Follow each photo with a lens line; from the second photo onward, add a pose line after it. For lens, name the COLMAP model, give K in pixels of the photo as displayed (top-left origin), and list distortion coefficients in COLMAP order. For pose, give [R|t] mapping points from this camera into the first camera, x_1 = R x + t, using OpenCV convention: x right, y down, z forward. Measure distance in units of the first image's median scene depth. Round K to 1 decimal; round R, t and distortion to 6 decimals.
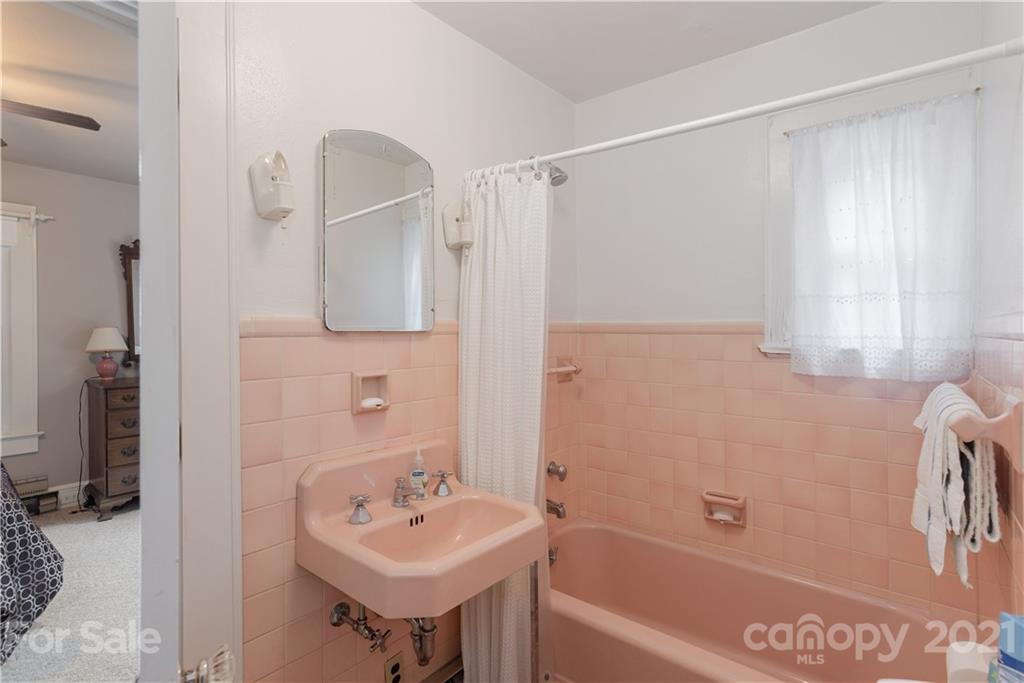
lens RADIAL K [[505.7, 0, 510.3], [0, 505.7, 330.0], [0, 0, 1]] dist [-0.041013, 0.034646]
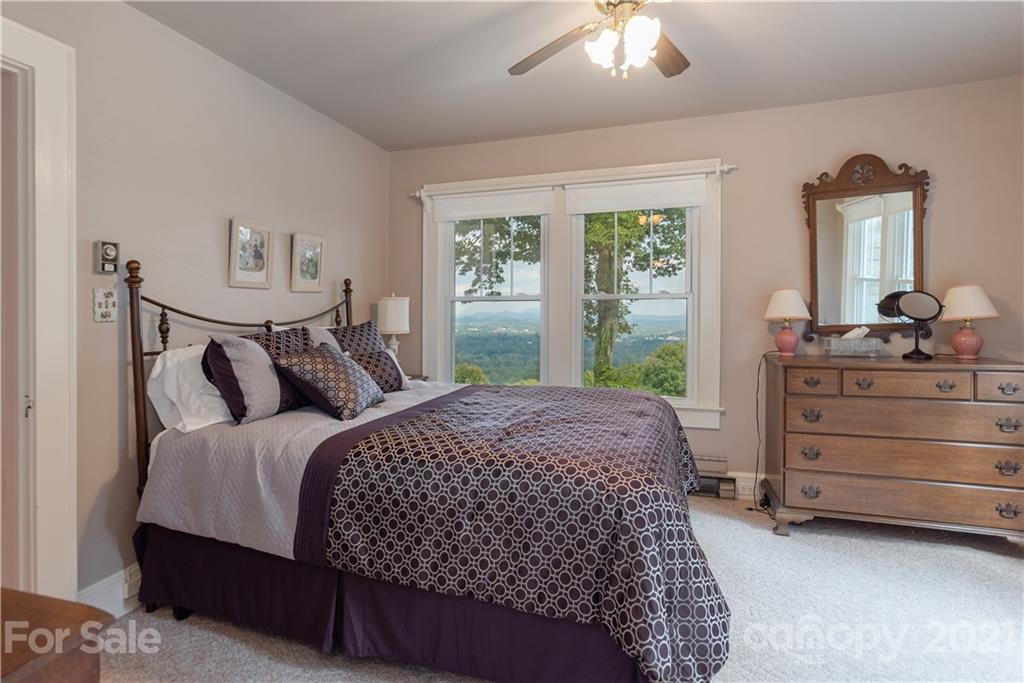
lens RADIAL K [[505.7, 0, 510.3], [0, 505.7, 330.0], [0, 0, 1]] dist [-0.041013, 0.034646]
pose [[0.384564, 0.020434, -0.922872, -0.255994], [-0.005041, 0.999787, 0.020036, 0.047871], [0.923084, -0.003053, 0.384585, 0.306371]]
